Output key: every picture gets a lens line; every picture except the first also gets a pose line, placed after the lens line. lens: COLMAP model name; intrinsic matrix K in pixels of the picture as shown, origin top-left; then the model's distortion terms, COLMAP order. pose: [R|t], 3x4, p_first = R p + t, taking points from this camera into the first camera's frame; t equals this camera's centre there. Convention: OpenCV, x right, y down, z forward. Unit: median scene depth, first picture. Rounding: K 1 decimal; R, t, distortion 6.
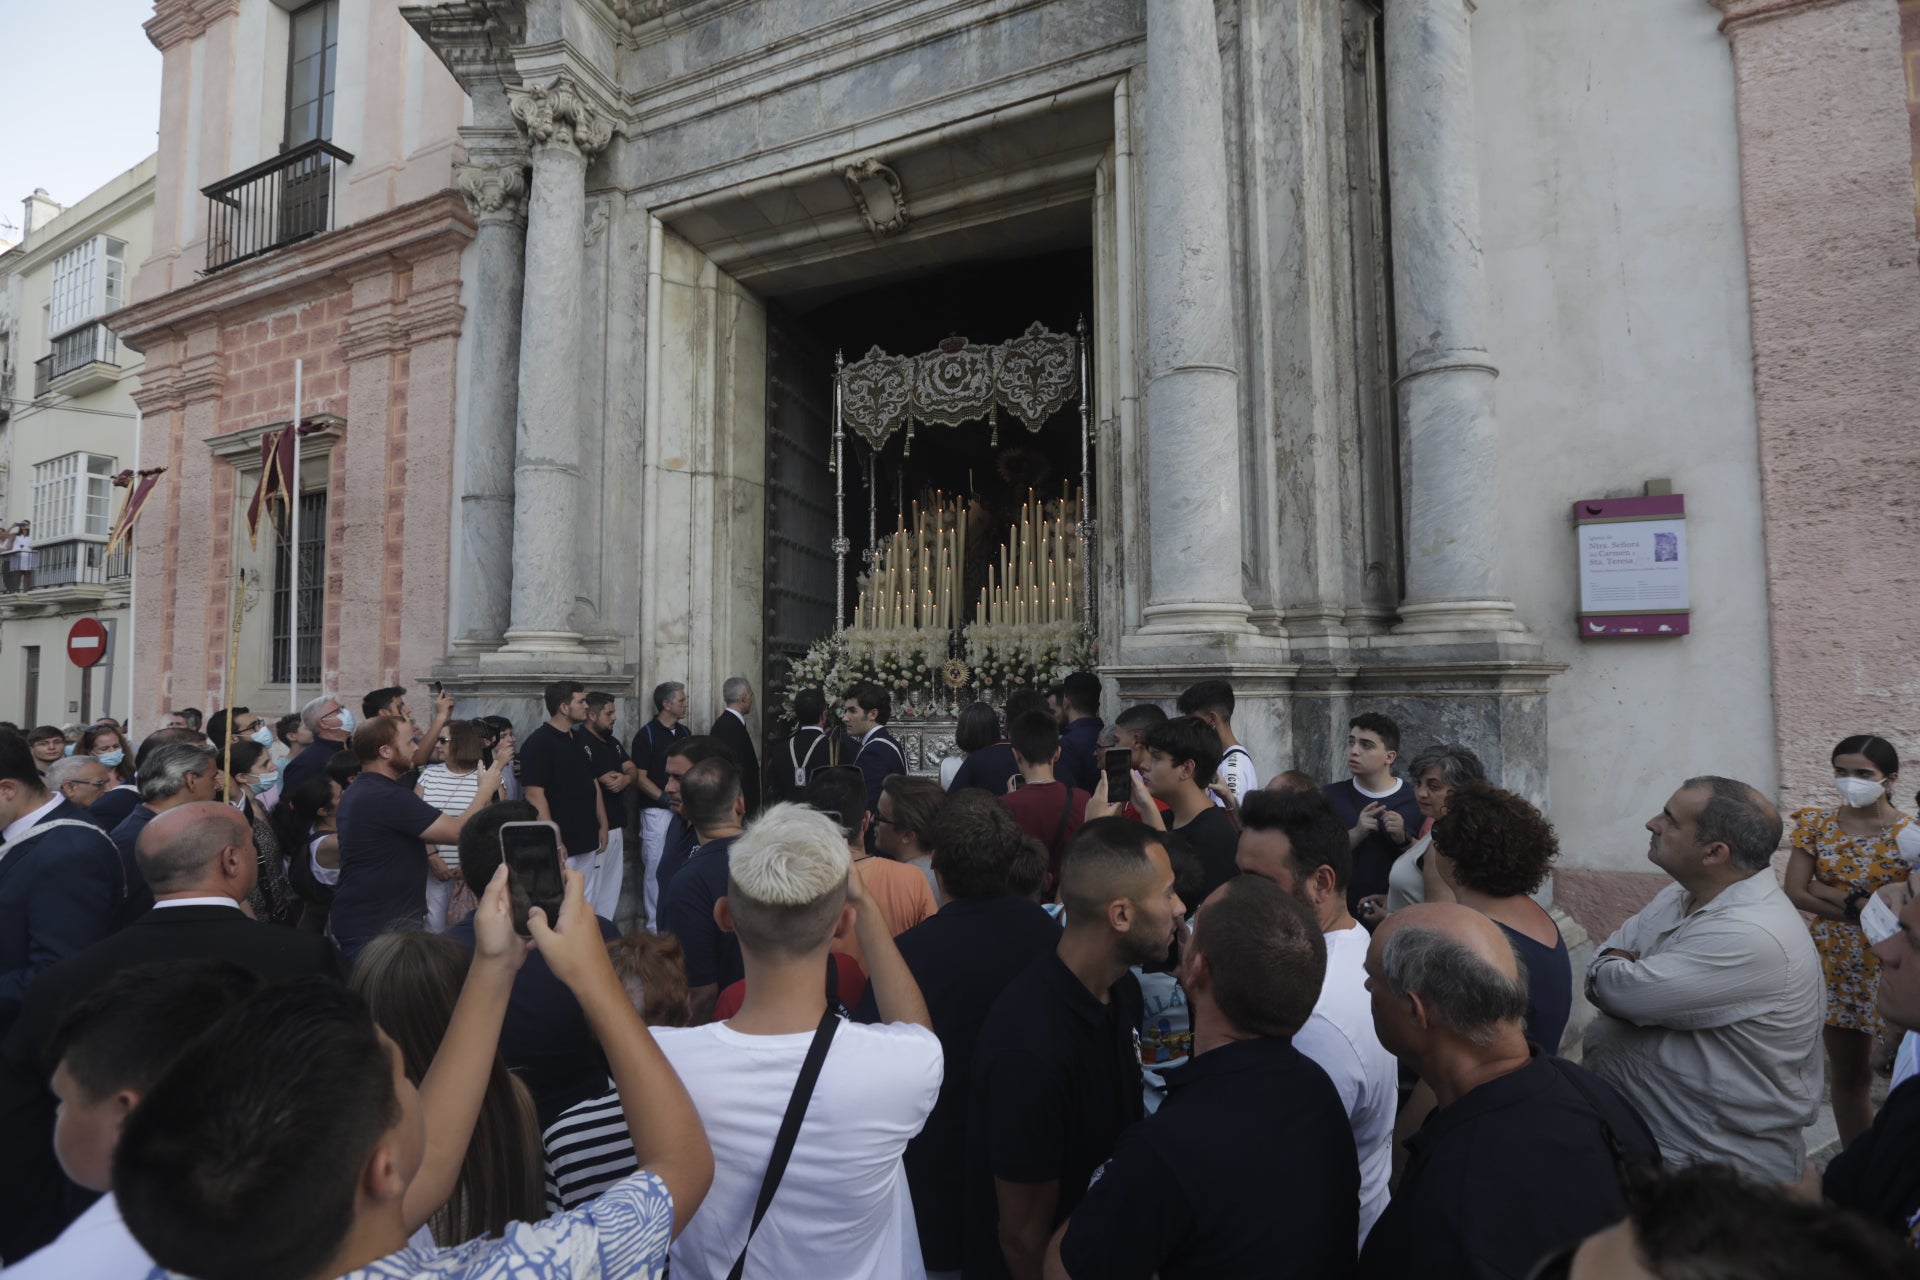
lens RADIAL K [[902.0, 0, 965.5], [0, 902.0, 631.7], [0, 0, 1]] dist [-0.044276, 0.018548]
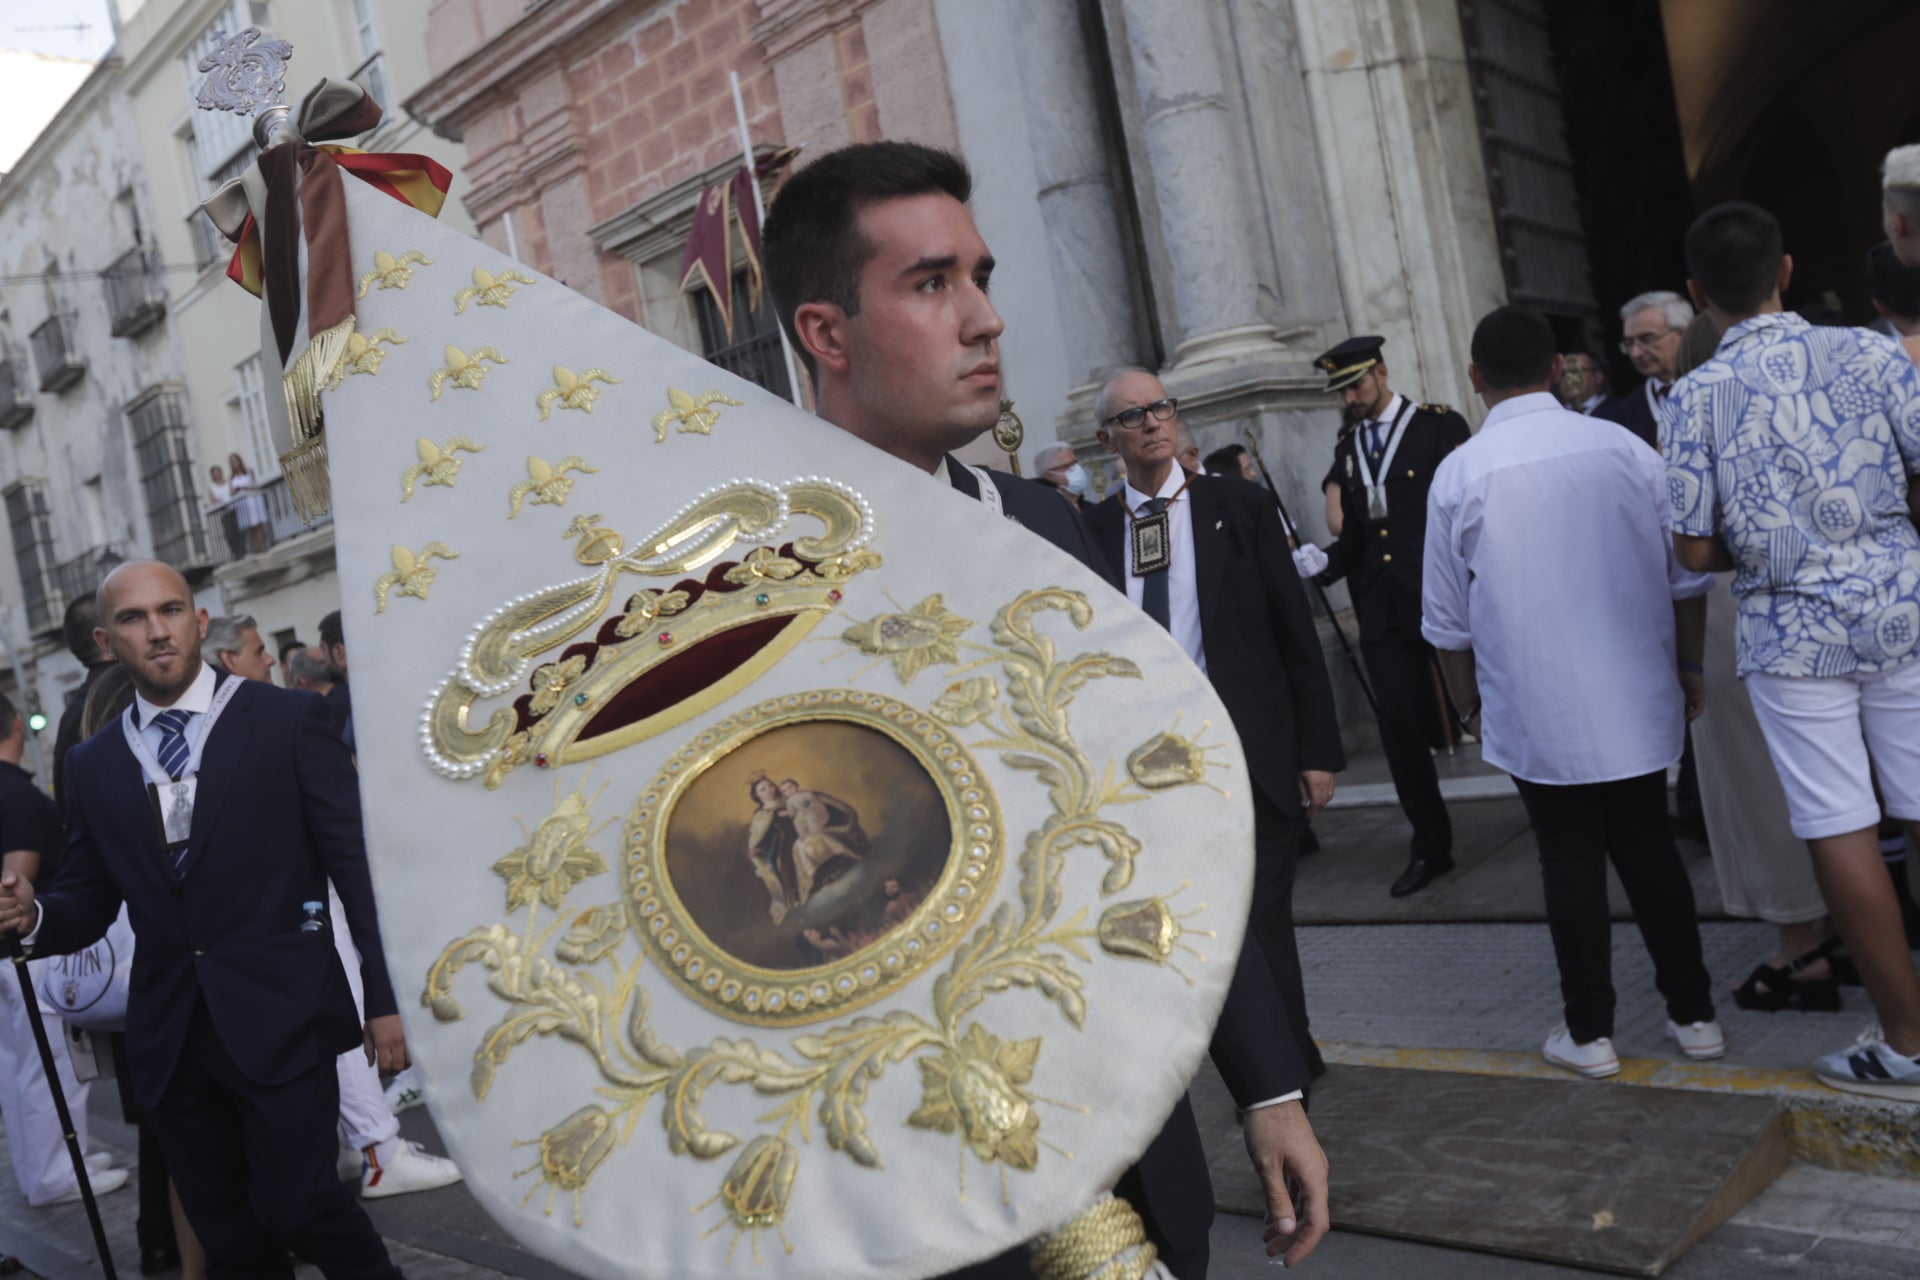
lens RADIAL K [[1823.0, 0, 960.0], [0, 1823.0, 640.0], [0, 0, 1]] dist [-0.014862, 0.154653]
pose [[0.916241, -0.159099, -0.367683, -0.113013], [0.197477, 0.977879, 0.068964, 0.068069], [0.348577, -0.135797, 0.927391, -0.334367]]
